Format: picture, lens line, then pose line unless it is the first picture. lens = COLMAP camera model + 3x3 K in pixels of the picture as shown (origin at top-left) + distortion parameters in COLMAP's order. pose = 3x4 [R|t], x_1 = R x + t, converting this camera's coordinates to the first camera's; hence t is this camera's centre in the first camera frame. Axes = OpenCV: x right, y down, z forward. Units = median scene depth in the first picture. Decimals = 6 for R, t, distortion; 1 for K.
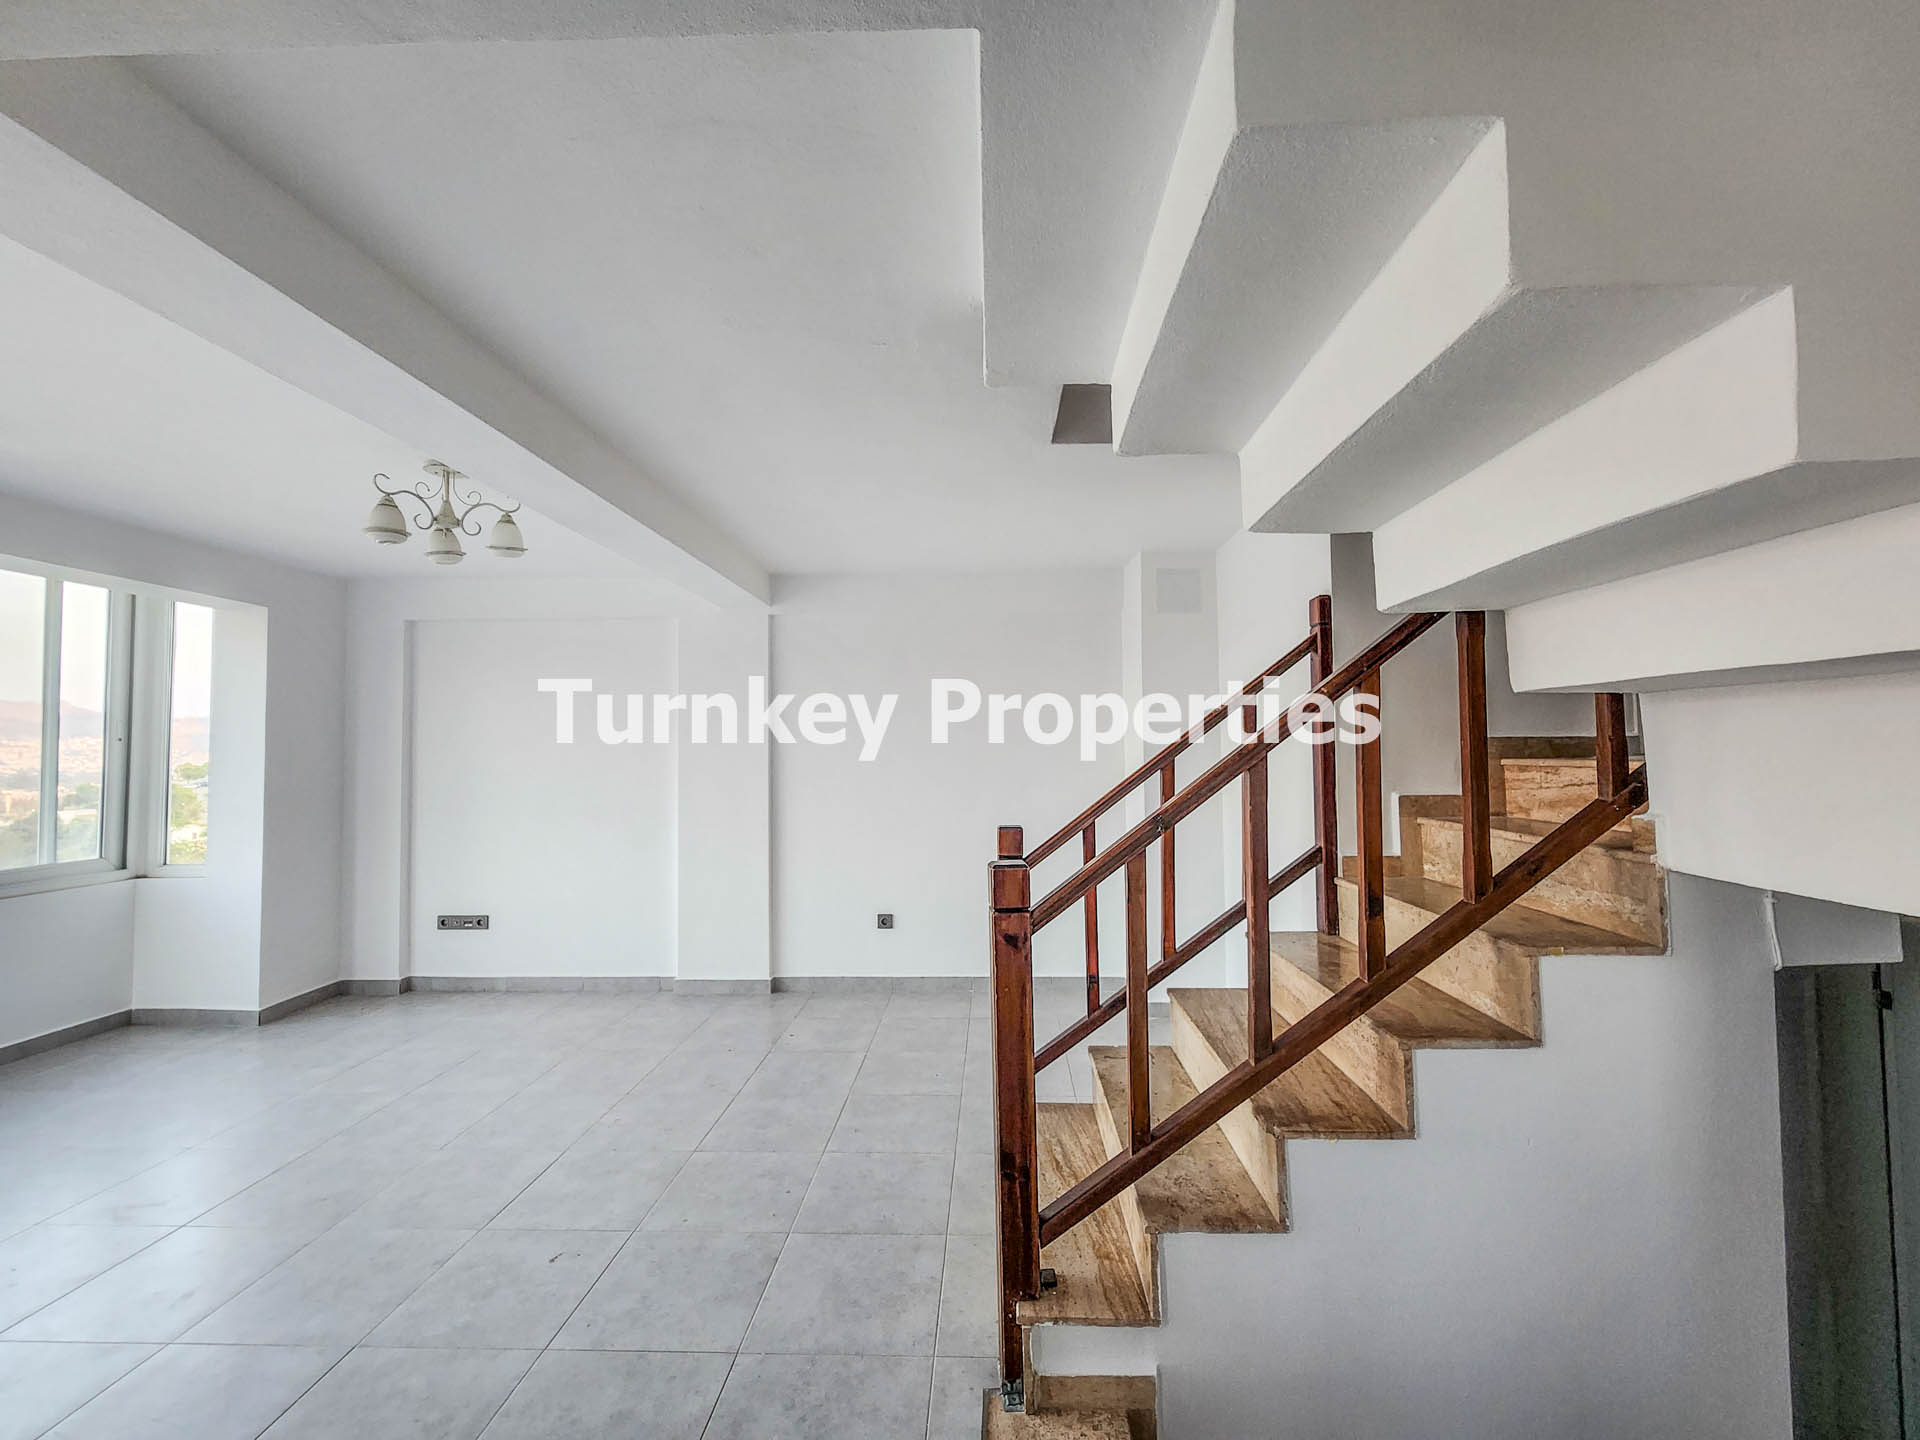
lens RADIAL K [[790.1, 0, 970.2], [0, 790.1, 724.4], [0, 0, 1]] dist [0.001467, -0.000228]
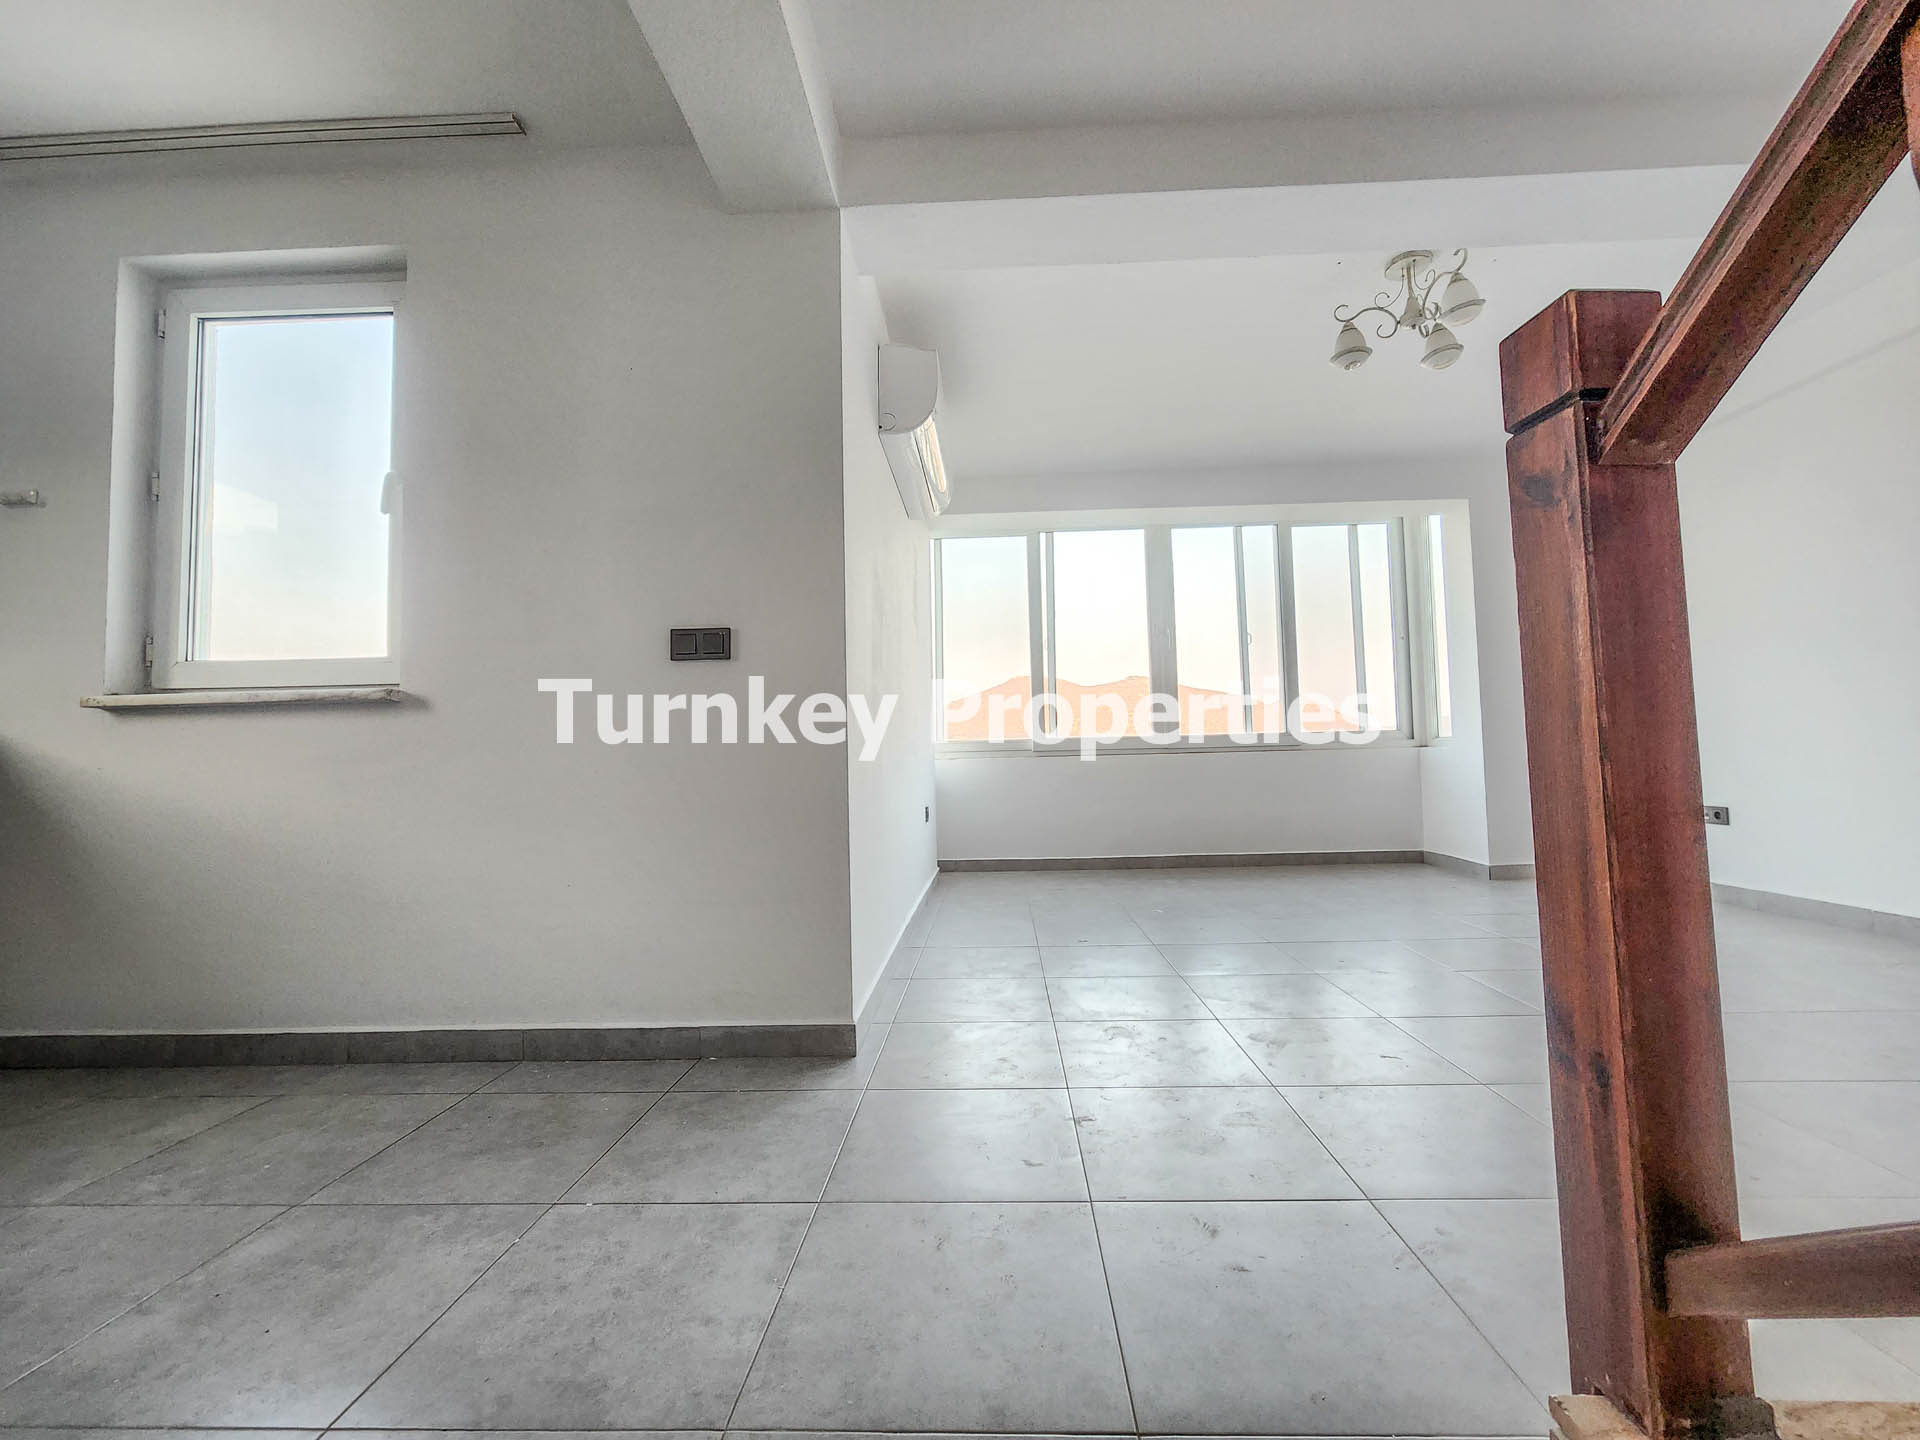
lens RADIAL K [[790.1, 0, 968.1], [0, 790.1, 718.2], [0, 0, 1]] dist [0.001467, -0.000228]
pose [[-0.004895, -0.043342, -0.999048, 0.213218], [0.055538, 0.997507, -0.043547, 0.181580], [0.998445, -0.055698, -0.002475, 0.325486]]
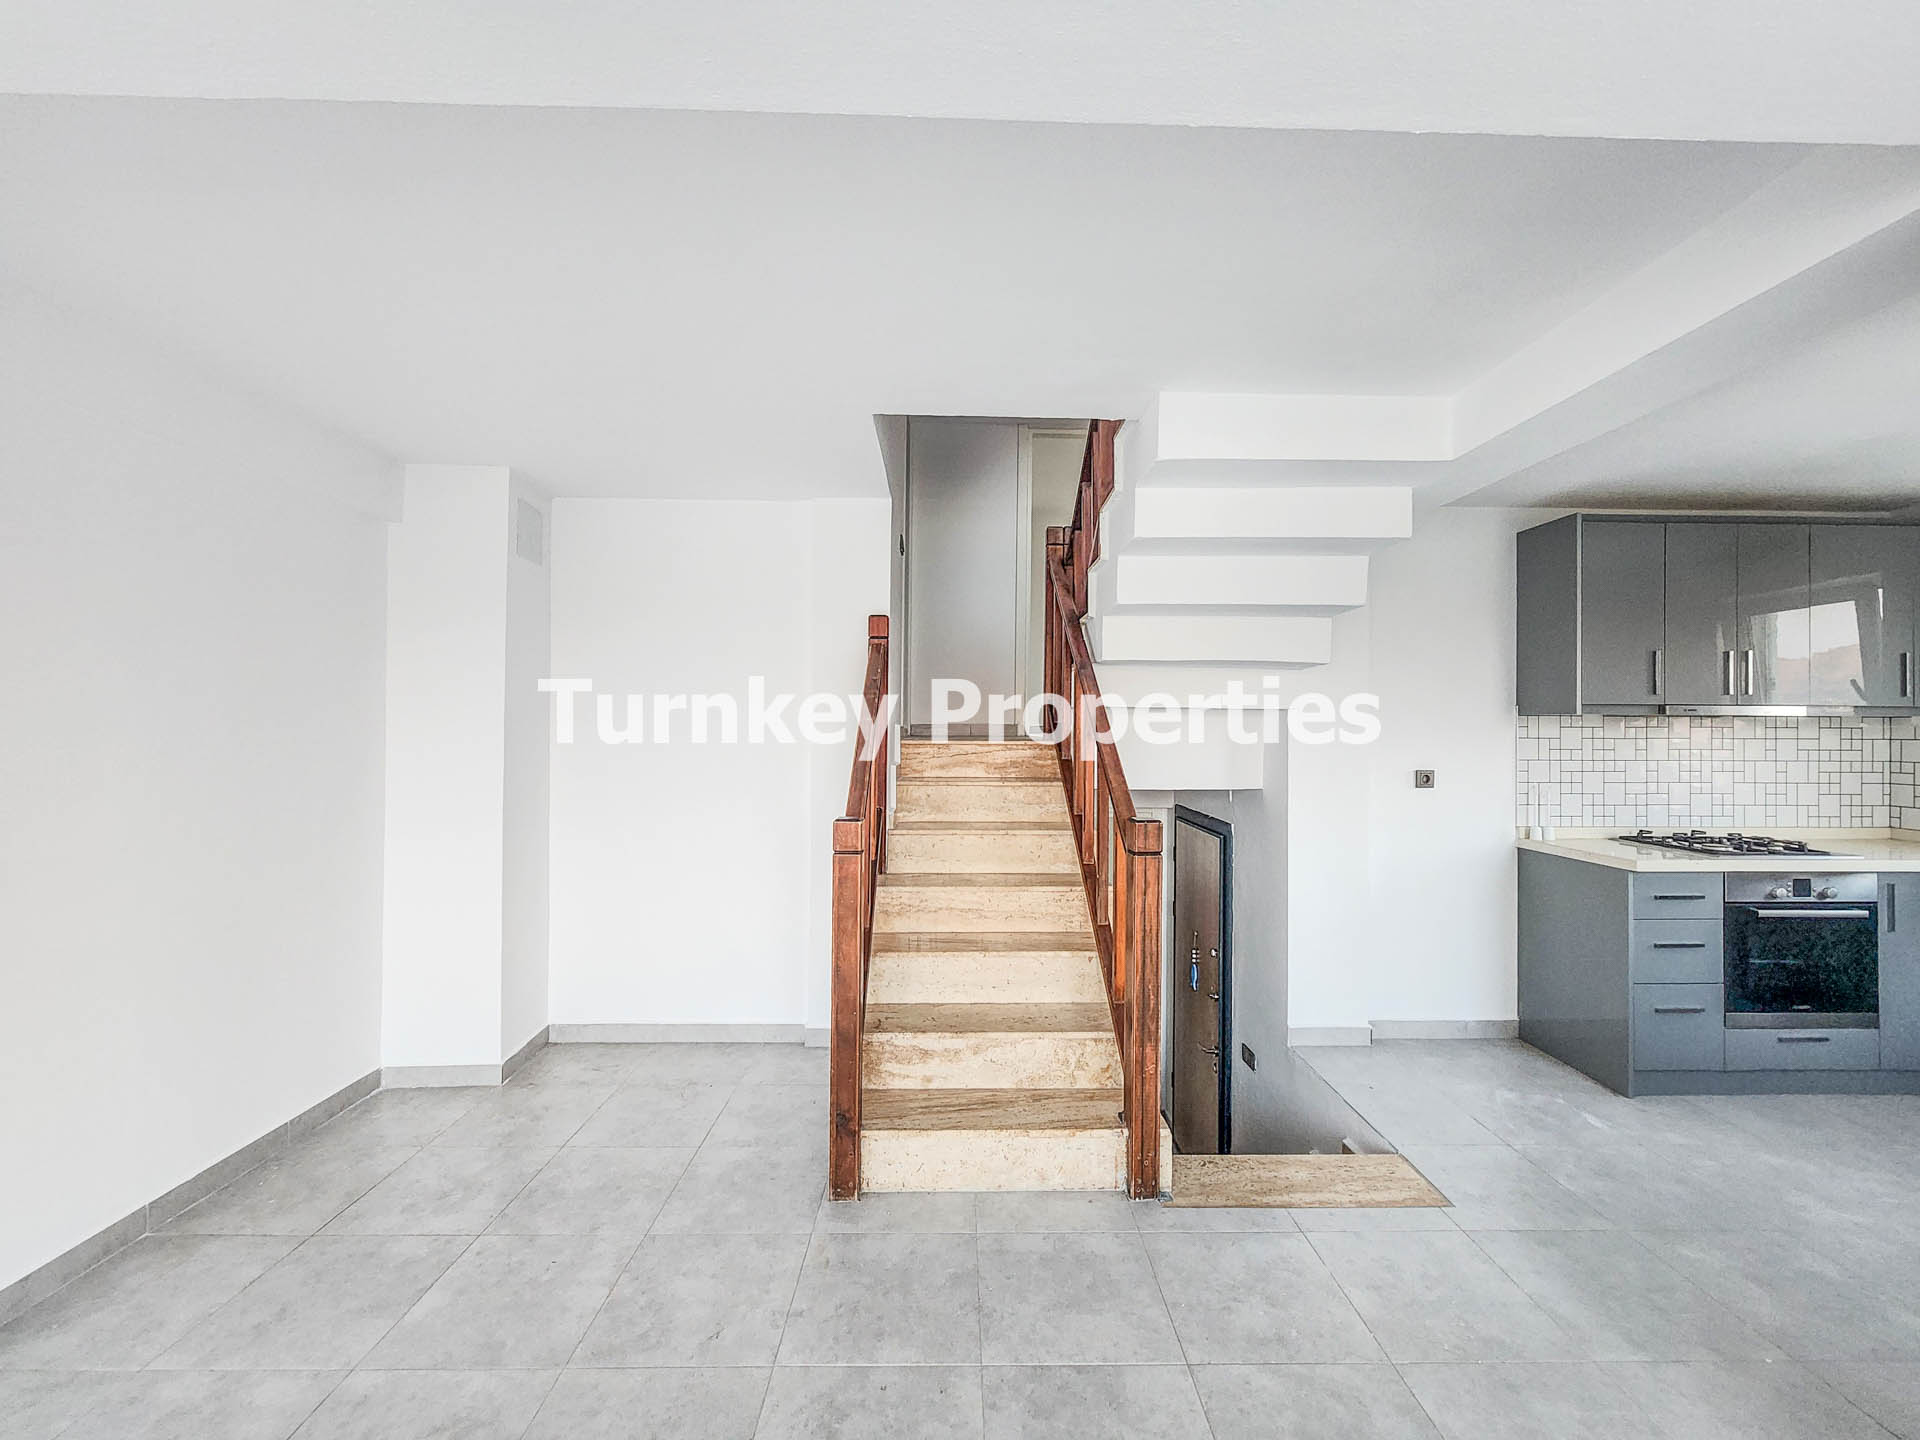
lens RADIAL K [[790.1, 0, 968.6], [0, 790.1, 728.1], [0, 0, 1]] dist [0.001467, -0.000228]
pose [[-0.051028, 0.009934, 0.998648, -0.606766], [-0.037905, 0.999211, -0.011877, 0.023501], [-0.997978, -0.038460, -0.050611, 0.654797]]
